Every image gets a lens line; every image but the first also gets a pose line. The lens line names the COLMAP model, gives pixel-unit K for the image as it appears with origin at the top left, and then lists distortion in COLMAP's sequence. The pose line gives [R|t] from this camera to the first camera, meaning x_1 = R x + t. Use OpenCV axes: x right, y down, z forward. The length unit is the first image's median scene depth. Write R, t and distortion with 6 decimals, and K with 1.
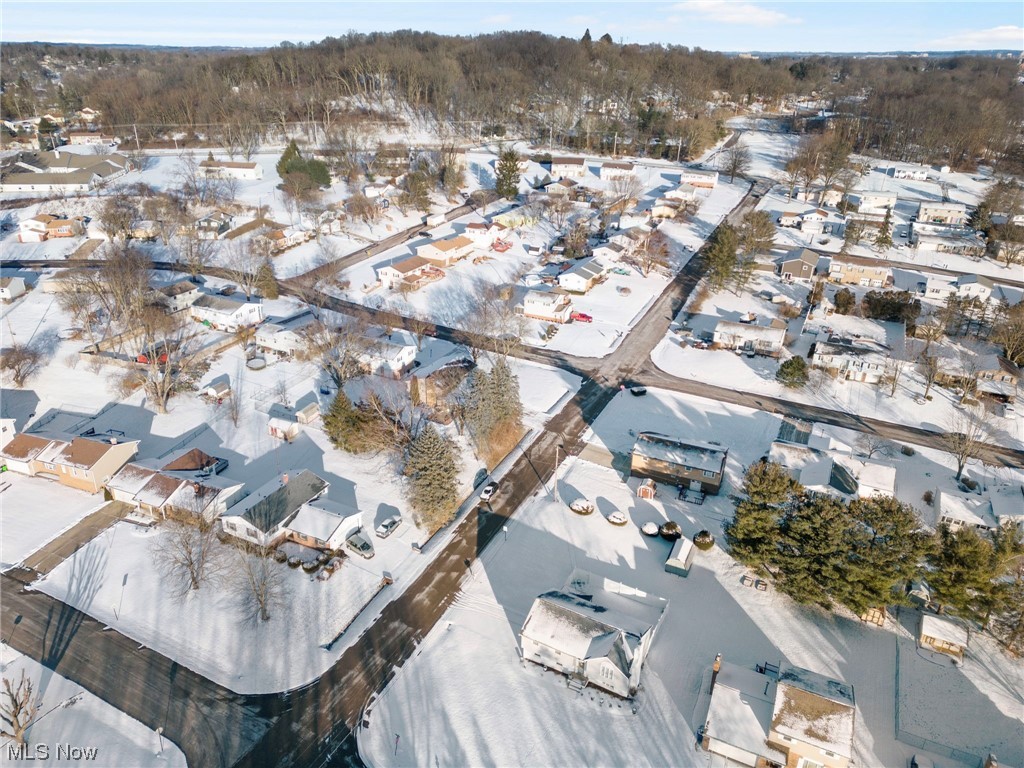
lens RADIAL K [[728.2, 0, 487.5], [0, 728.2, 367.3], [0, 0, 1]] dist [0.068724, -0.046987]
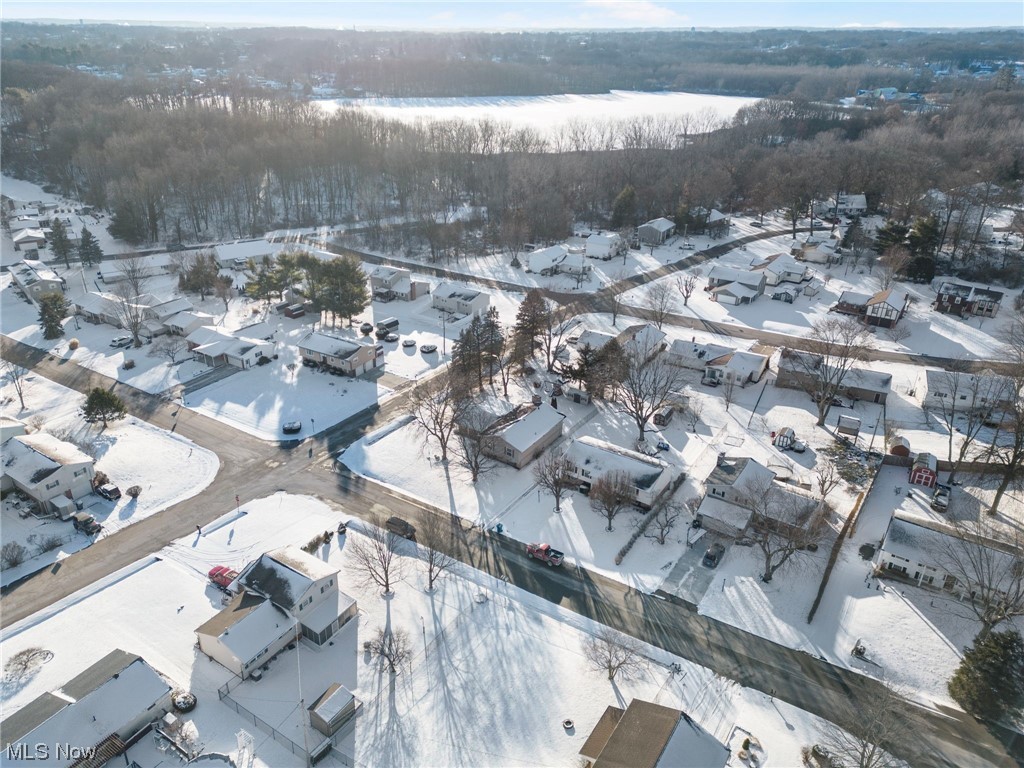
lens RADIAL K [[728.2, 0, 487.5], [0, 728.2, 367.3], [0, 0, 1]] dist [0.068724, -0.046987]
pose [[-0.990939, -0.061779, 0.119261, -0.103725], [0.049264, 0.658870, 0.750642, -0.622360], [-0.124951, 0.749716, -0.649857, 1.455832]]
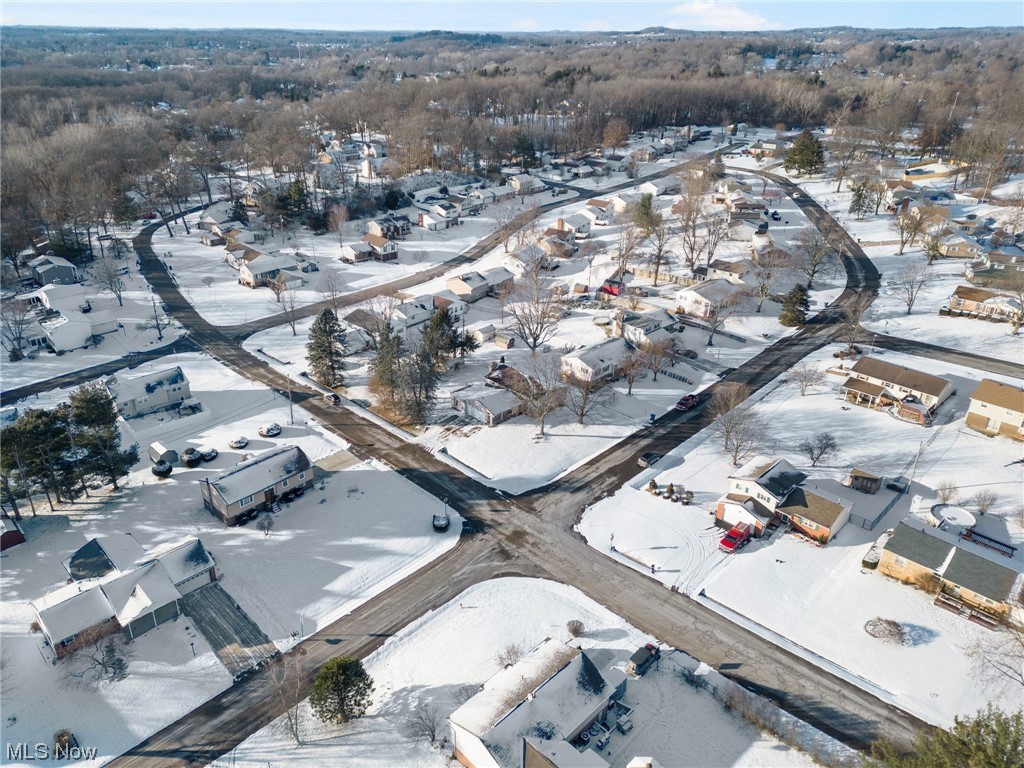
lens RADIAL K [[728.2, 0, 487.5], [0, 728.2, 367.3], [0, 0, 1]] dist [0.068724, -0.046987]
pose [[-0.322530, 0.390841, -0.862101, 0.723312], [-0.392338, 0.773654, 0.497525, -0.434880], [0.861421, 0.498701, -0.096185, 1.029674]]
